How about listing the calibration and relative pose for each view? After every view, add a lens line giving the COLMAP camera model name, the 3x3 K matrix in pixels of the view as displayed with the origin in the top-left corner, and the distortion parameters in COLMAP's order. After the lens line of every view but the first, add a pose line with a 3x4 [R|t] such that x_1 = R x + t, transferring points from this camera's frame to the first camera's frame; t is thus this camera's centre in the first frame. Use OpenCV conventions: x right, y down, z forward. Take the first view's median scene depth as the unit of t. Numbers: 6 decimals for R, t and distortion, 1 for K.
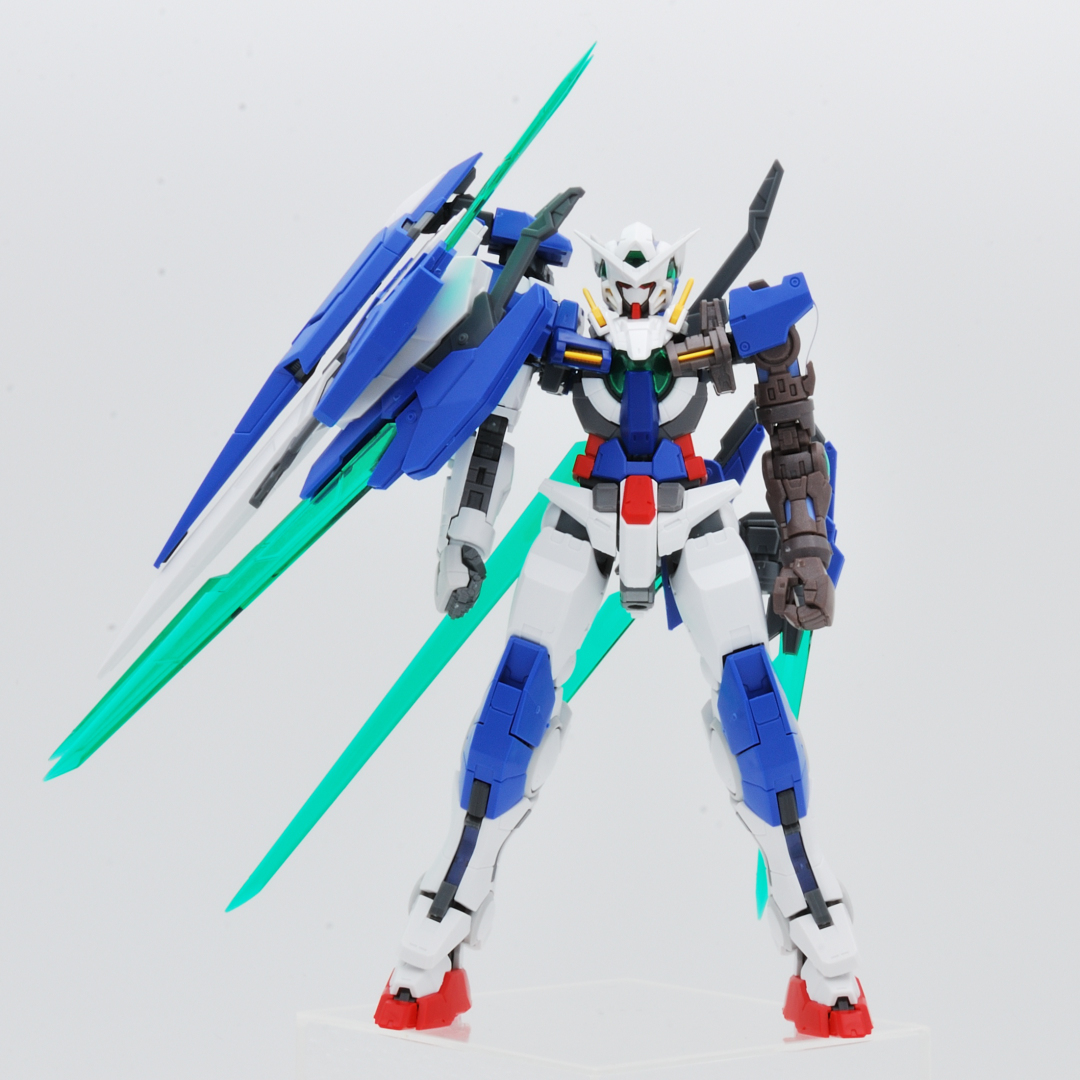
lens RADIAL K [[3212.2, 0, 541.2], [0, 3212.2, 485.9], [0, 0, 1]] dist [-0.051785, 3.101043]
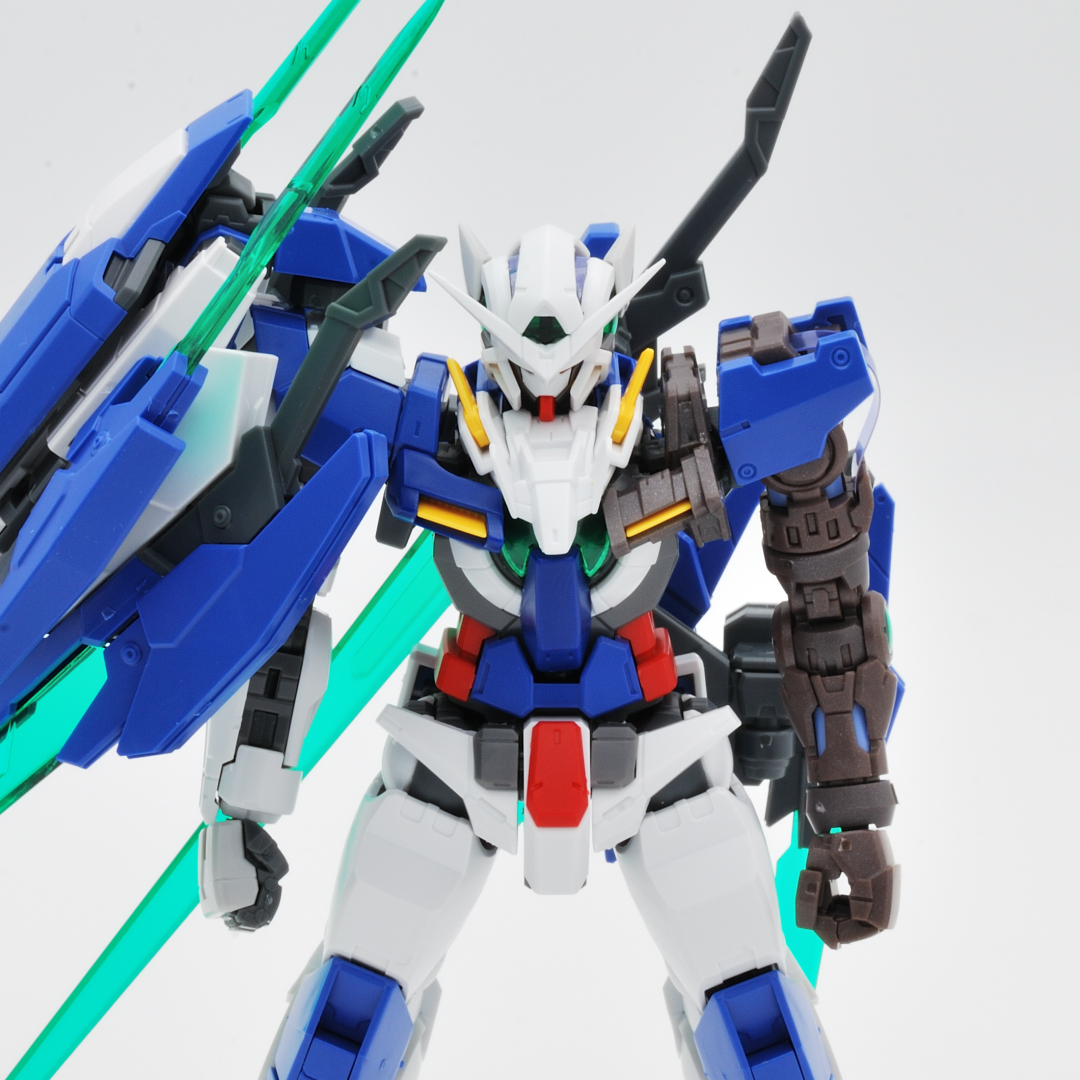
lens RADIAL K [[3443.4, 0, 542.7], [0, 3443.4, 475.3], [0, 0, 1]] dist [0.013221, 1.147758]
pose [[0.999184, -0.025852, 0.031044, 0.010594], [0.012616, 0.929688, 0.368131, -0.258875], [-0.038378, -0.367439, 0.929255, 0.458171]]
